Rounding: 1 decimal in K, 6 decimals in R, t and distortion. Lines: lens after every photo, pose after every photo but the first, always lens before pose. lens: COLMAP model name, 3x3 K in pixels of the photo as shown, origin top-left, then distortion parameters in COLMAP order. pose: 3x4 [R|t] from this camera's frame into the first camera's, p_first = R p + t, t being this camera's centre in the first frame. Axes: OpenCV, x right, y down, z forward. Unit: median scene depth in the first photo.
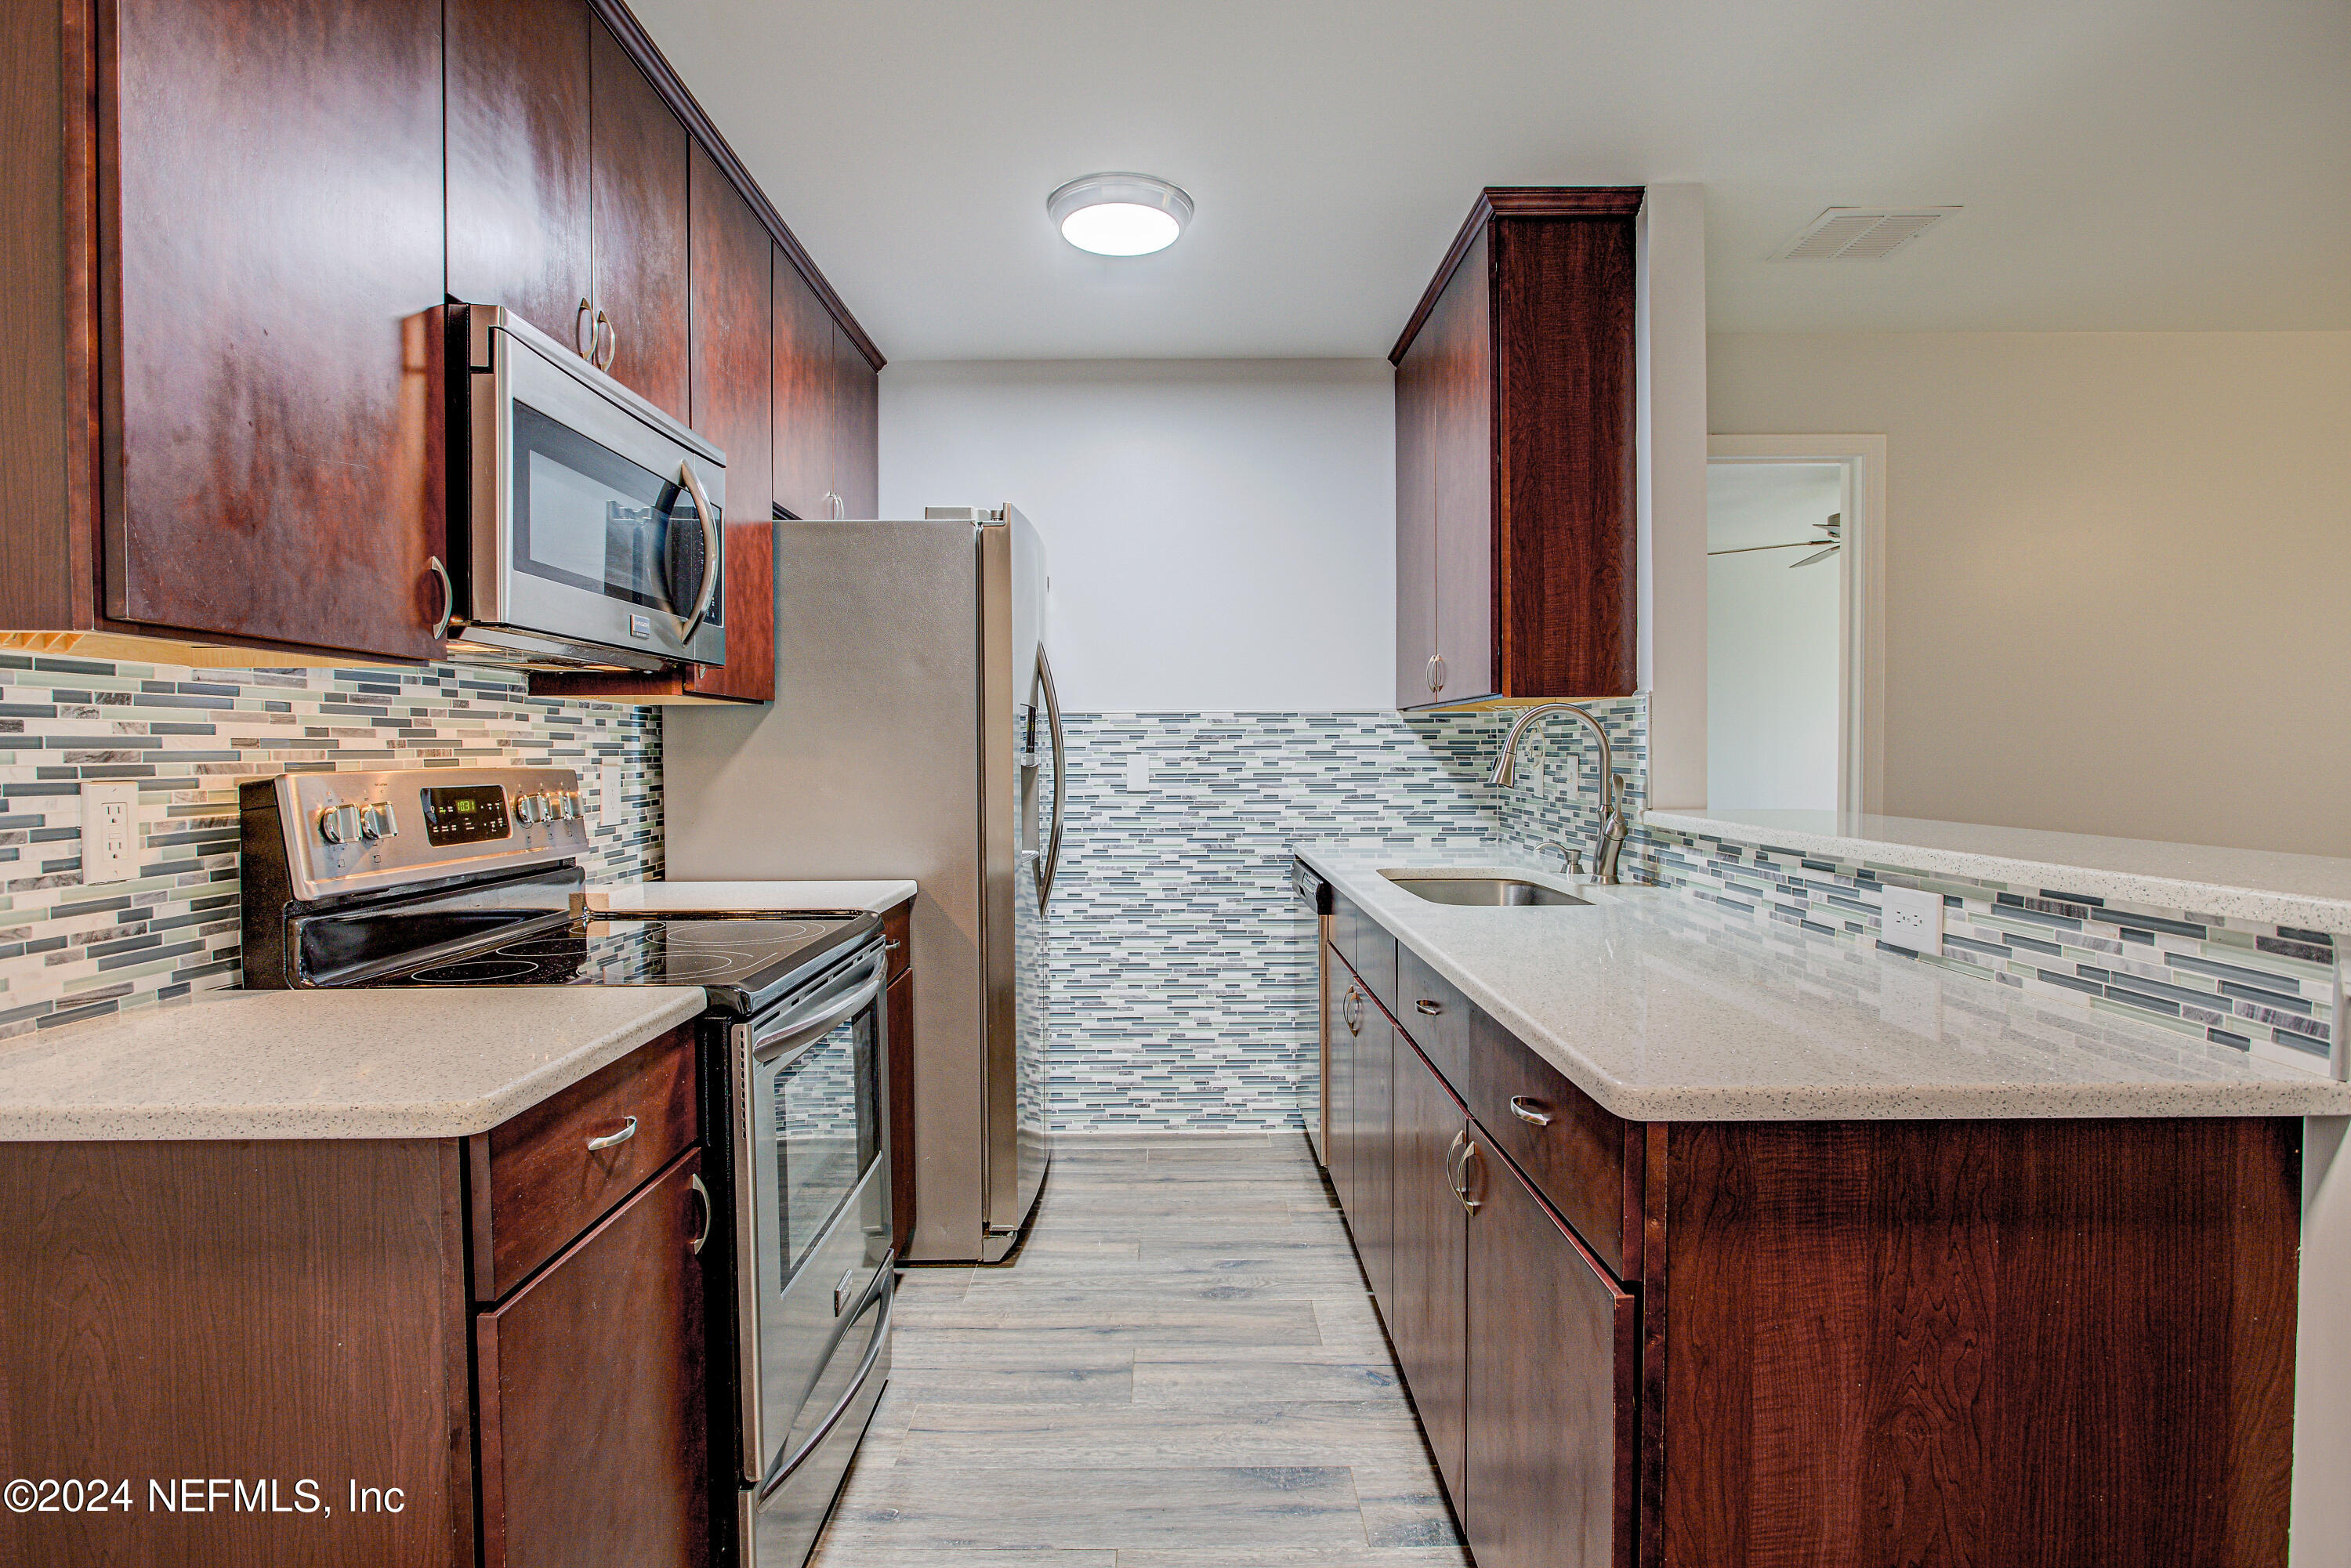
lens RADIAL K [[1184.8, 0, 1172.0], [0, 1184.8, 782.4], [0, 0, 1]] dist [-0.022221, 0.009576]
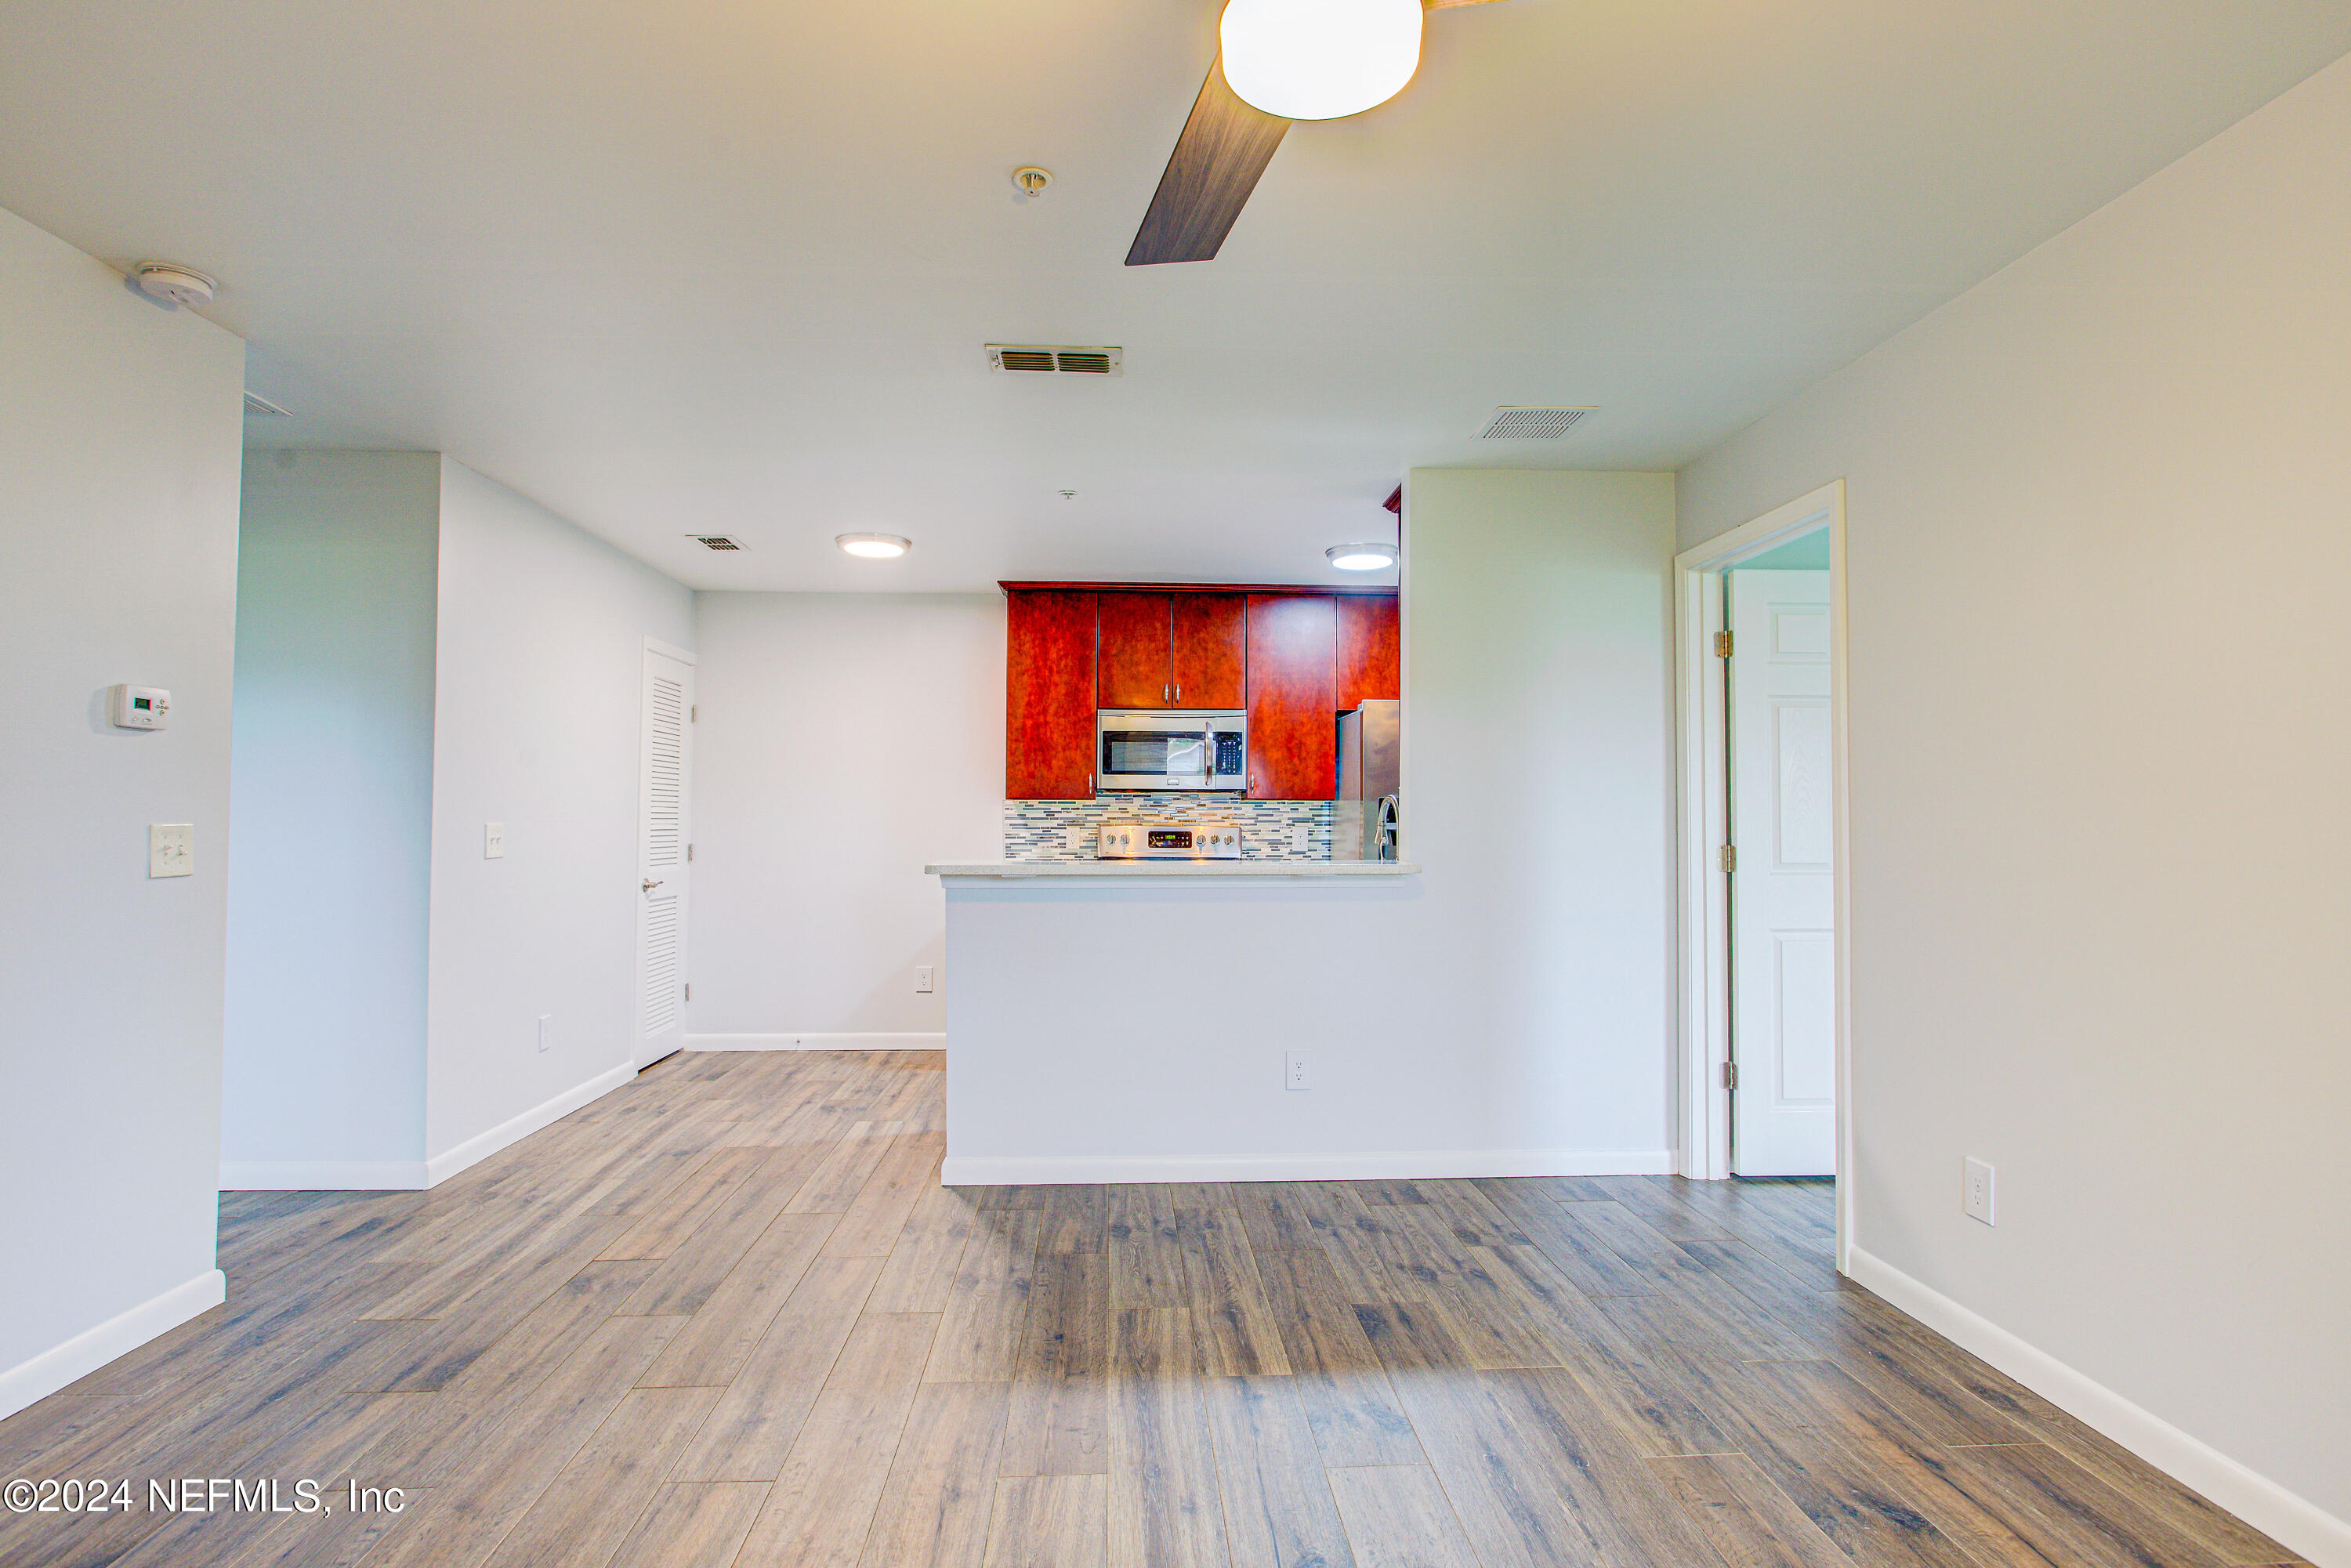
lens RADIAL K [[1198.7, 0, 1175.5], [0, 1198.7, 784.0], [0, 0, 1]] dist [-0.026535, 0.010832]
pose [[0.054513, -0.025666, -0.998183, 2.062547], [-0.028672, 0.999217, -0.027259, -0.028201], [0.998101, 0.030106, 0.053735, 0.615356]]
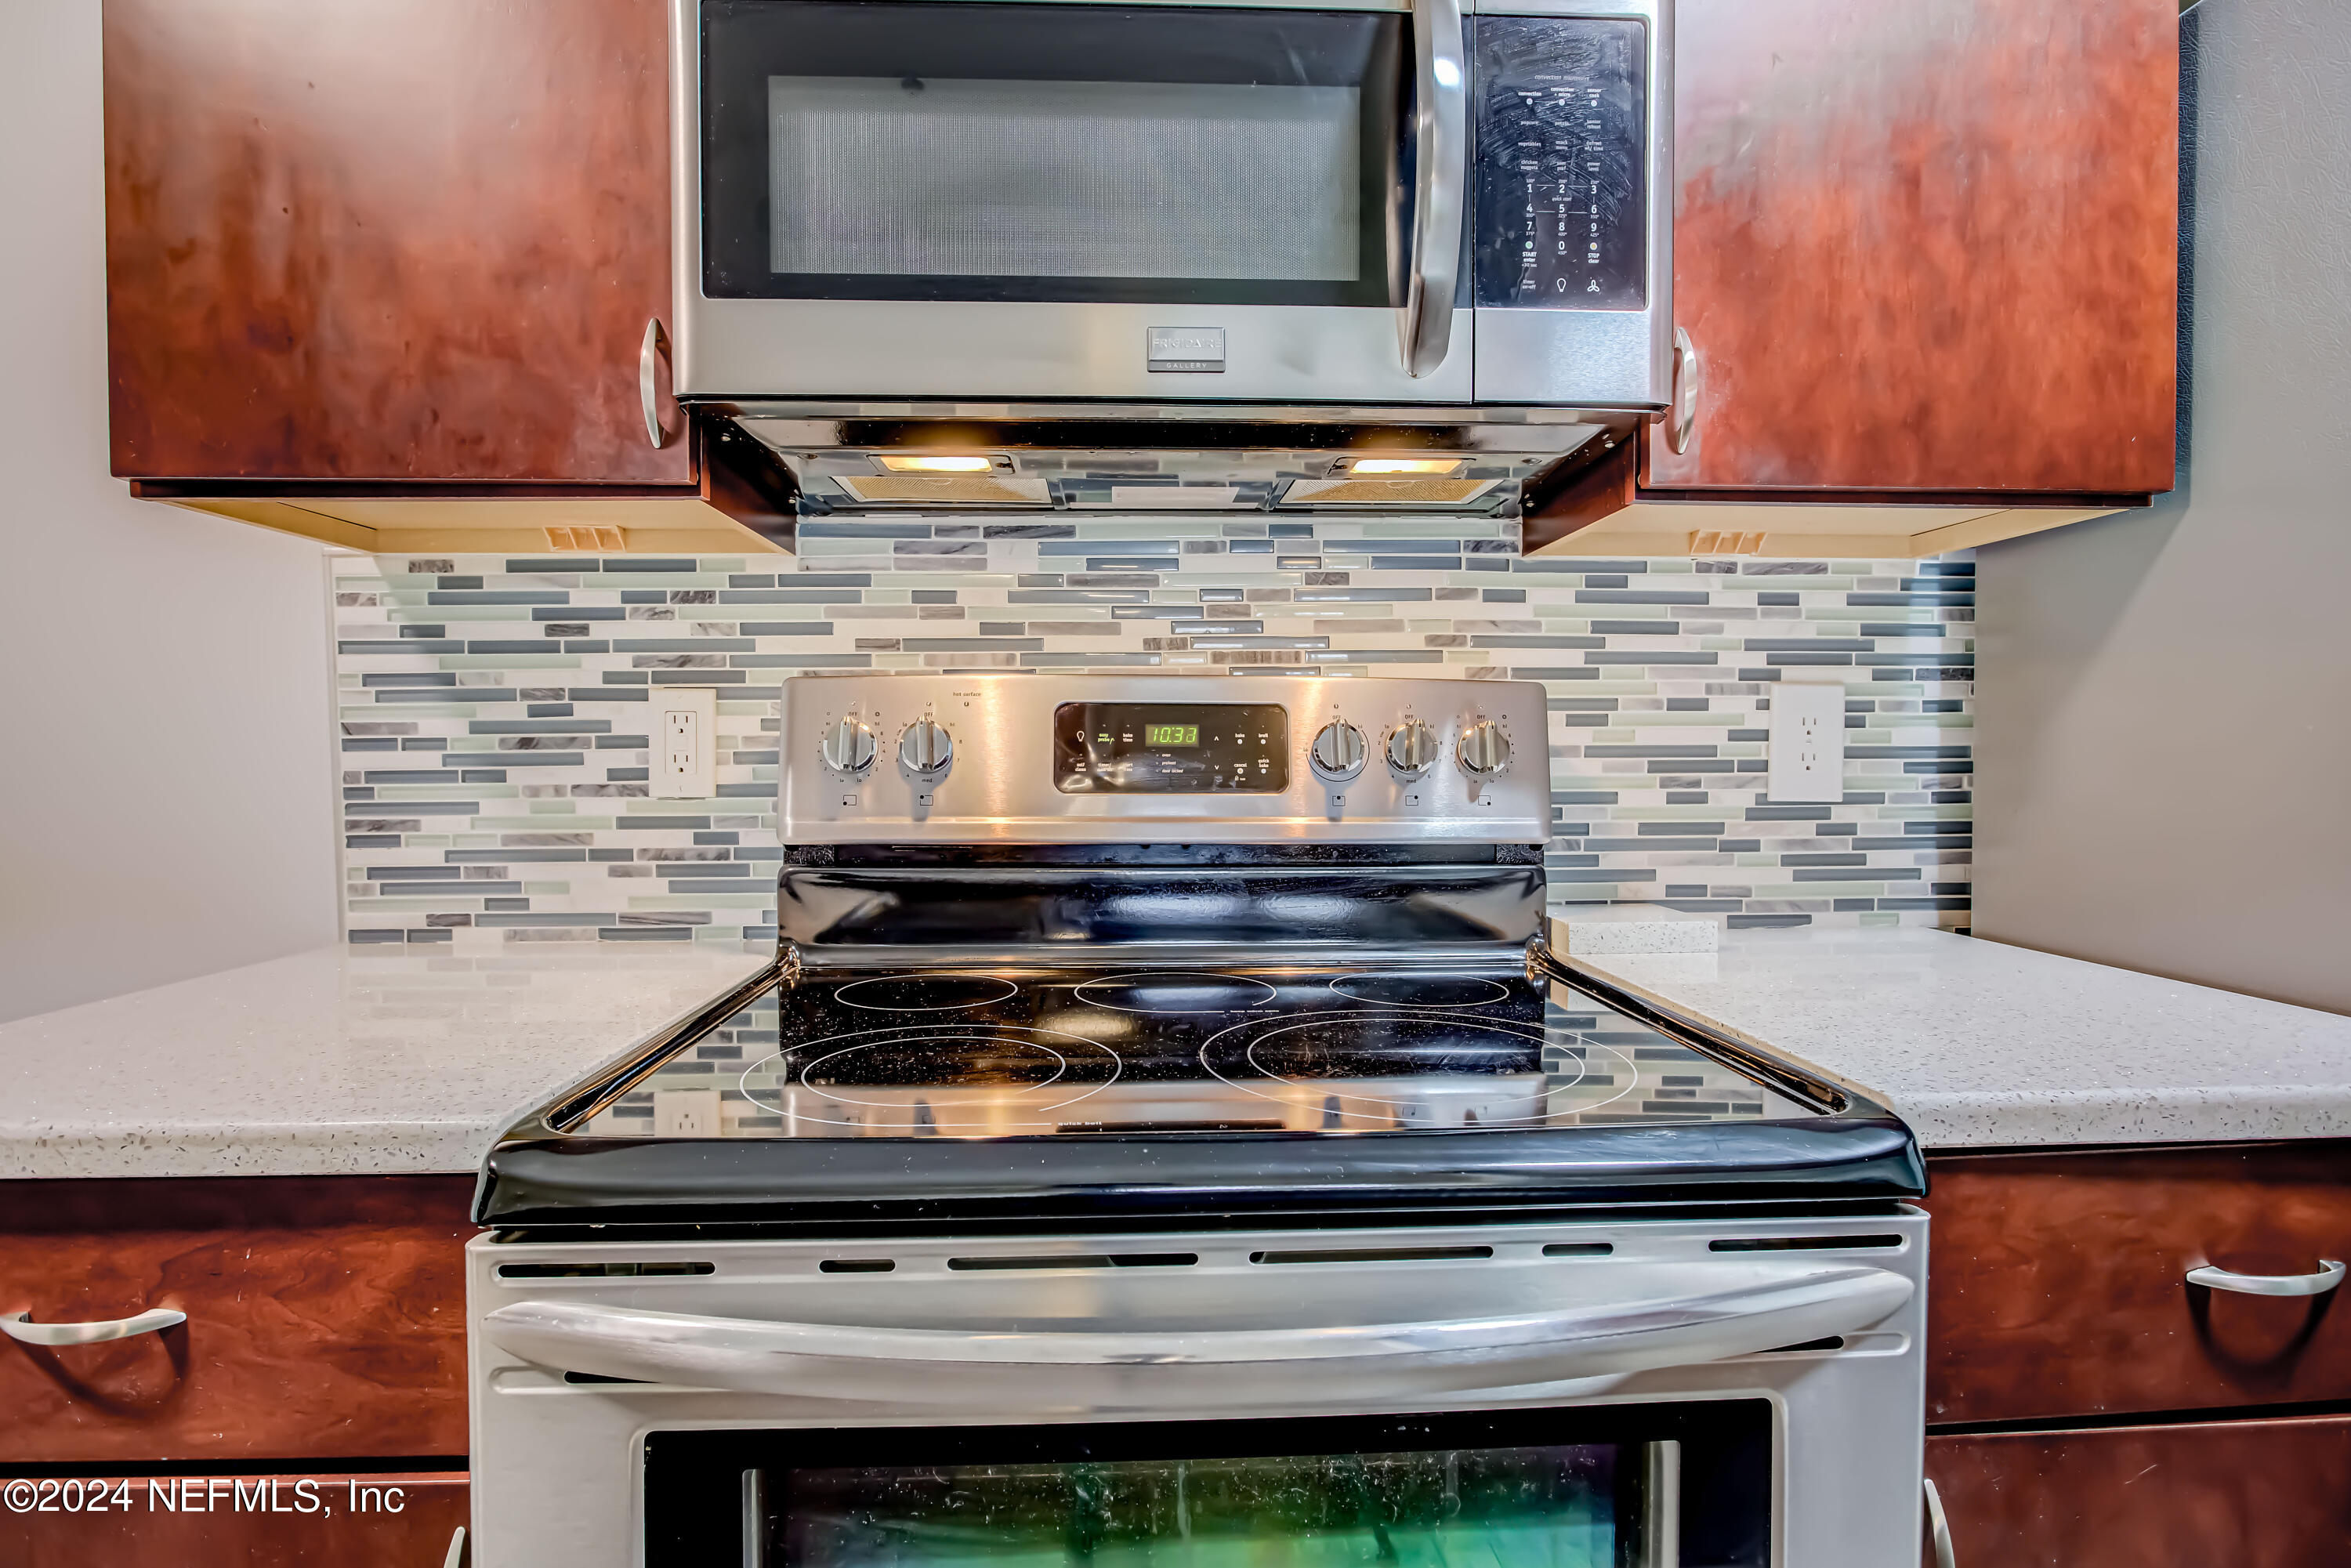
lens RADIAL K [[1198.7, 0, 1175.5], [0, 1198.7, 784.0], [0, 0, 1]] dist [-0.026535, 0.010832]
pose [[0.044469, 0.029603, -0.998572, 0.022941], [-0.023103, 0.999324, 0.028597, 0.020798], [0.998744, 0.021798, 0.045123, 0.723295]]
